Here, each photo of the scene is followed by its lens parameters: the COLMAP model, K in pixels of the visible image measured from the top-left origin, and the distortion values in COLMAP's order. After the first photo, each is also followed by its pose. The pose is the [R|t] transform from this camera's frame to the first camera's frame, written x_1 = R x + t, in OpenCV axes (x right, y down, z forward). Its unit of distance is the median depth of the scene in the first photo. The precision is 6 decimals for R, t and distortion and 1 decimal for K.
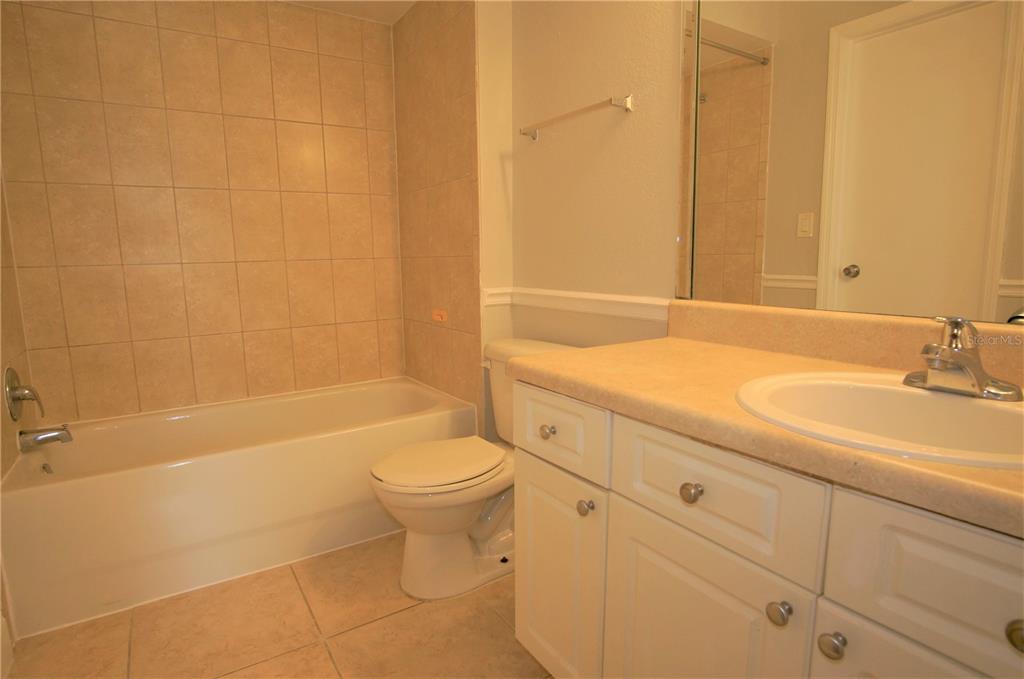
lens RADIAL K [[547.8, 0, 508.4], [0, 547.8, 338.2], [0, 0, 1]] dist [-0.033055, 0.009102]
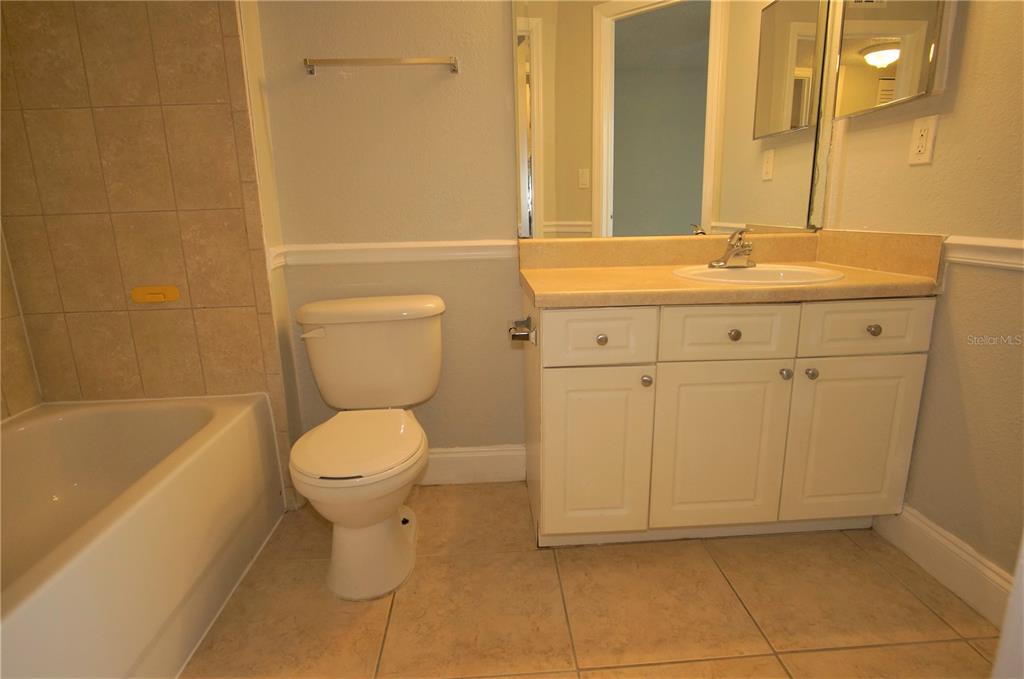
lens RADIAL K [[547.8, 0, 508.4], [0, 547.8, 338.2], [0, 0, 1]] dist [-0.033055, 0.009102]
pose [[0.512373, -0.193851, 0.836598, -0.784789], [0.144135, 0.979782, 0.138753, -0.026253], [-0.846581, 0.049490, 0.529954, 0.368090]]
